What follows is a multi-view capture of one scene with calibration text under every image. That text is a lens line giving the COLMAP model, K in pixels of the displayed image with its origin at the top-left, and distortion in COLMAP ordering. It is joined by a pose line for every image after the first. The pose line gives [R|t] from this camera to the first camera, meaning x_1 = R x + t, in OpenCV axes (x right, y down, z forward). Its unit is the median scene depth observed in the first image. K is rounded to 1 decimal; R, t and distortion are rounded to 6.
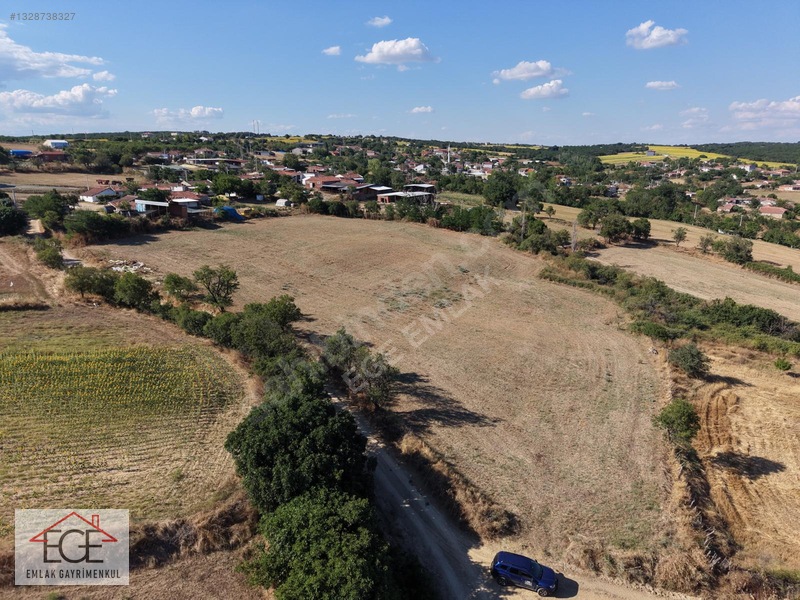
lens RADIAL K [[533.9, 0, 400.0], [0, 533.9, 300.0], [0, 0, 1]] dist [0.031825, -0.032943]
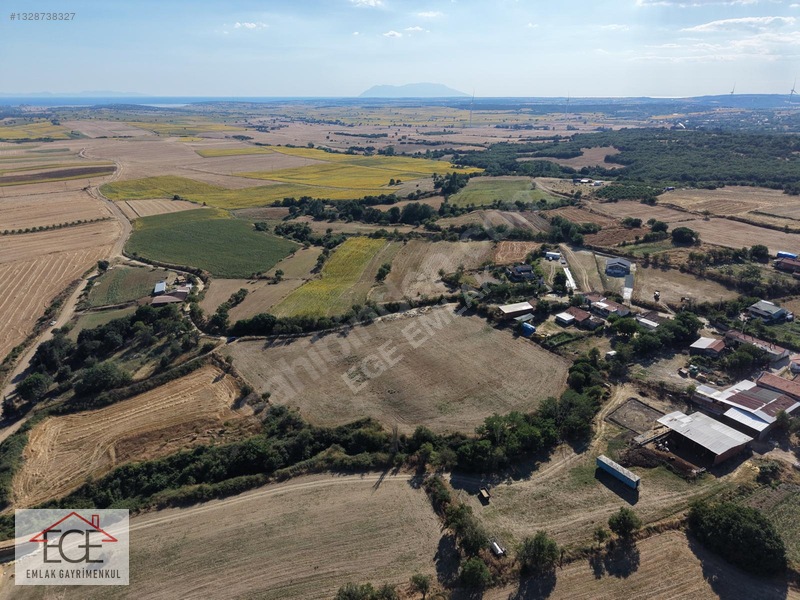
lens RADIAL K [[533.9, 0, 400.0], [0, 533.9, 300.0], [0, 0, 1]] dist [0.031825, -0.032943]
pose [[-0.472728, 0.314823, -0.823052, 1.094306], [-0.235056, 0.855113, 0.462094, -0.849078], [0.849280, 0.411908, -0.330235, 1.128687]]
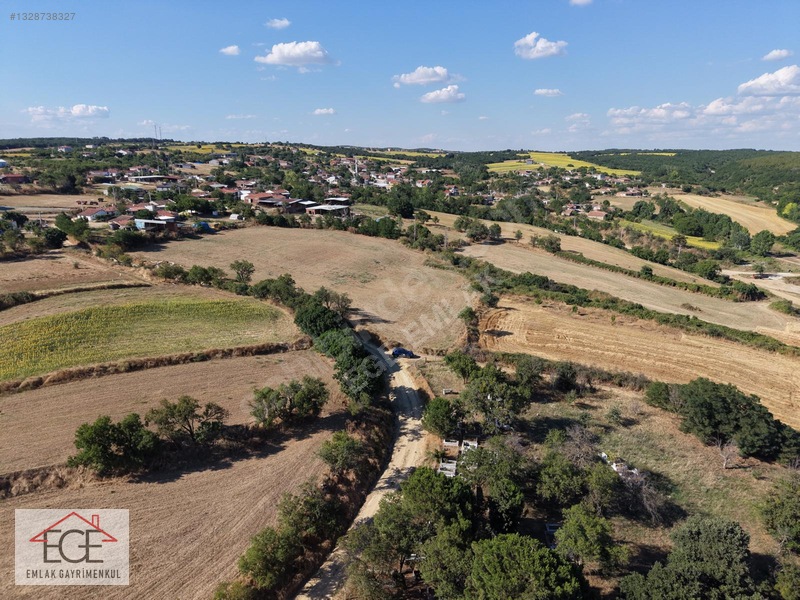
lens RADIAL K [[533.9, 0, 400.0], [0, 533.9, 300.0], [0, 0, 1]] dist [0.031825, -0.032943]
pose [[0.985182, -0.044594, 0.165615, -0.058382], [0.045072, 0.998983, 0.000871, 0.045140], [-0.165486, 0.006606, 0.986190, -0.426310]]
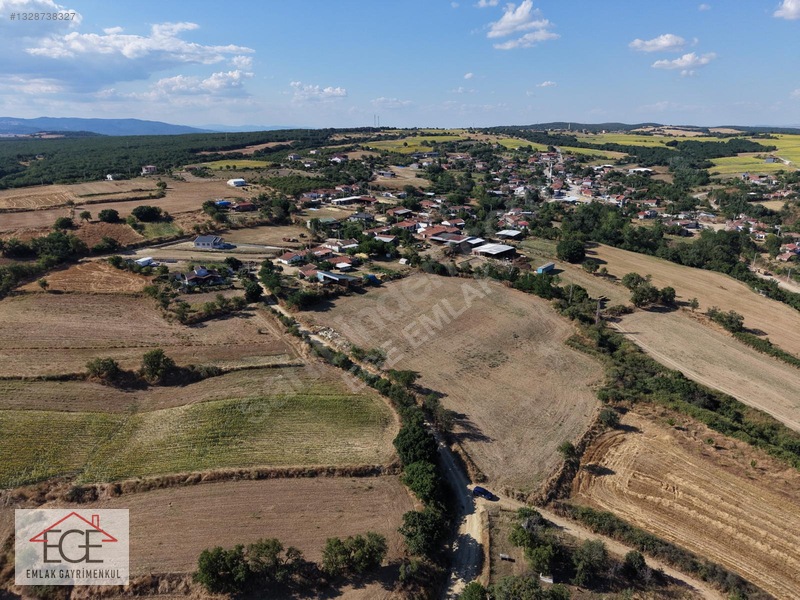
lens RADIAL K [[533.9, 0, 400.0], [0, 533.9, 300.0], [0, 0, 1]] dist [0.031825, -0.032943]
pose [[0.978941, 0.053179, -0.197096, 0.070086], [-0.044414, 0.997829, 0.048634, -0.174385], [0.199254, -0.038856, 0.979177, -0.490625]]
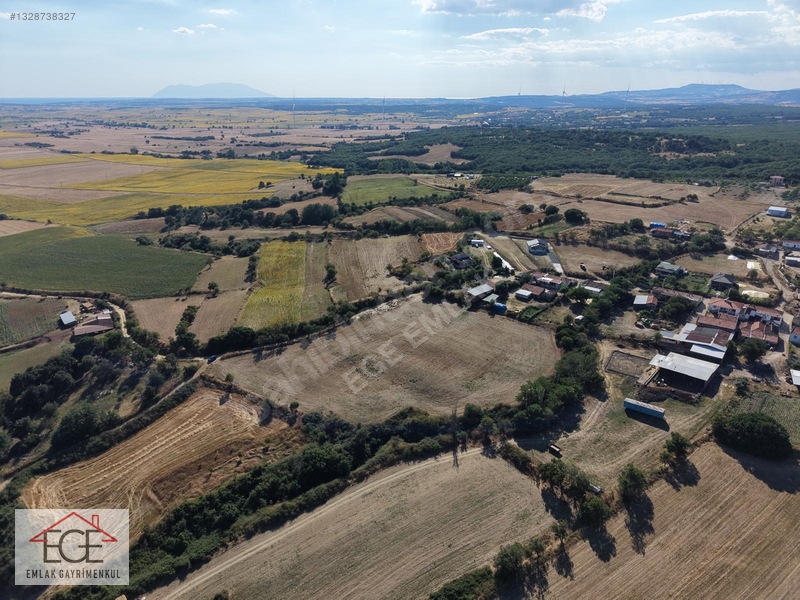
lens RADIAL K [[533.9, 0, 400.0], [0, 533.9, 300.0], [0, 0, 1]] dist [0.031825, -0.032943]
pose [[-0.154838, 0.351951, -0.923123, 1.289824], [-0.262911, 0.886018, 0.381903, -0.740658], [0.952315, 0.301832, -0.044657, 0.735461]]
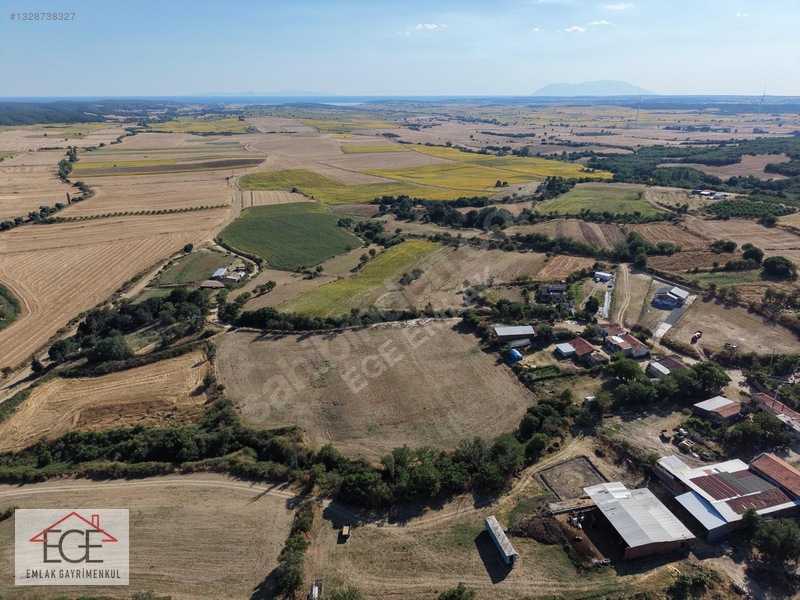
lens RADIAL K [[533.9, 0, 400.0], [0, 533.9, 300.0], [0, 0, 1]] dist [0.031825, -0.032943]
pose [[-0.710741, 0.253607, -0.656148, 0.752395], [-0.186285, 0.831598, 0.523204, -0.935058], [0.678339, 0.494094, -0.543808, 1.439579]]
